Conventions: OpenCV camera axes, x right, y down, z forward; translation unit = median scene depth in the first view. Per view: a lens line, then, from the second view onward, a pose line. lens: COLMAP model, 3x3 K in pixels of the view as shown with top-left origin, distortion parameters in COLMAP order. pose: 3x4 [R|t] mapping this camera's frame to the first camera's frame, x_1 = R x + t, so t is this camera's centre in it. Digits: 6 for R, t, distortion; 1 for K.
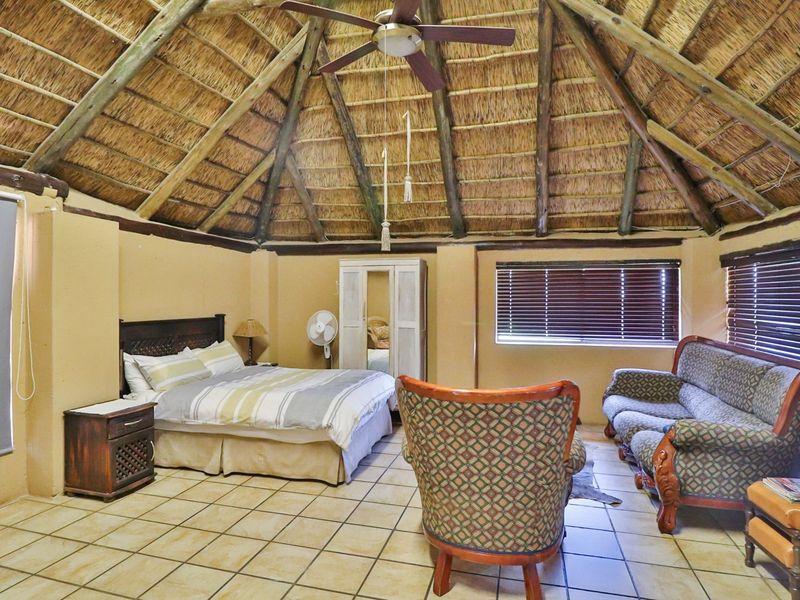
lens RADIAL K [[468.7, 0, 400.5], [0, 468.7, 298.9], [0, 0, 1]] dist [-0.008905, -0.002093]
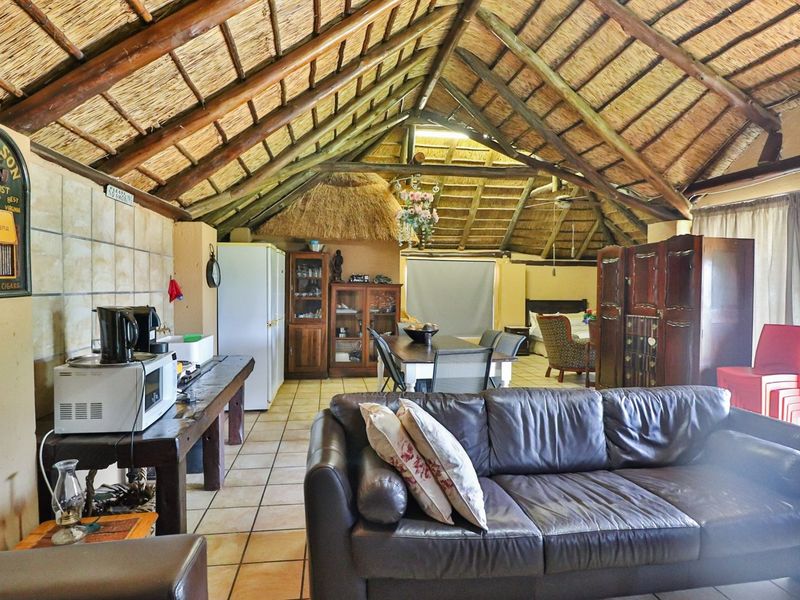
lens RADIAL K [[468.7, 0, 398.8], [0, 468.7, 299.9], [0, 0, 1]] dist [-0.008905, -0.002093]
pose [[0.402785, 0.017800, -0.915122, 1.451105], [-0.004283, 0.999837, 0.017563, 0.006016], [0.915285, -0.003155, 0.402795, -0.718686]]
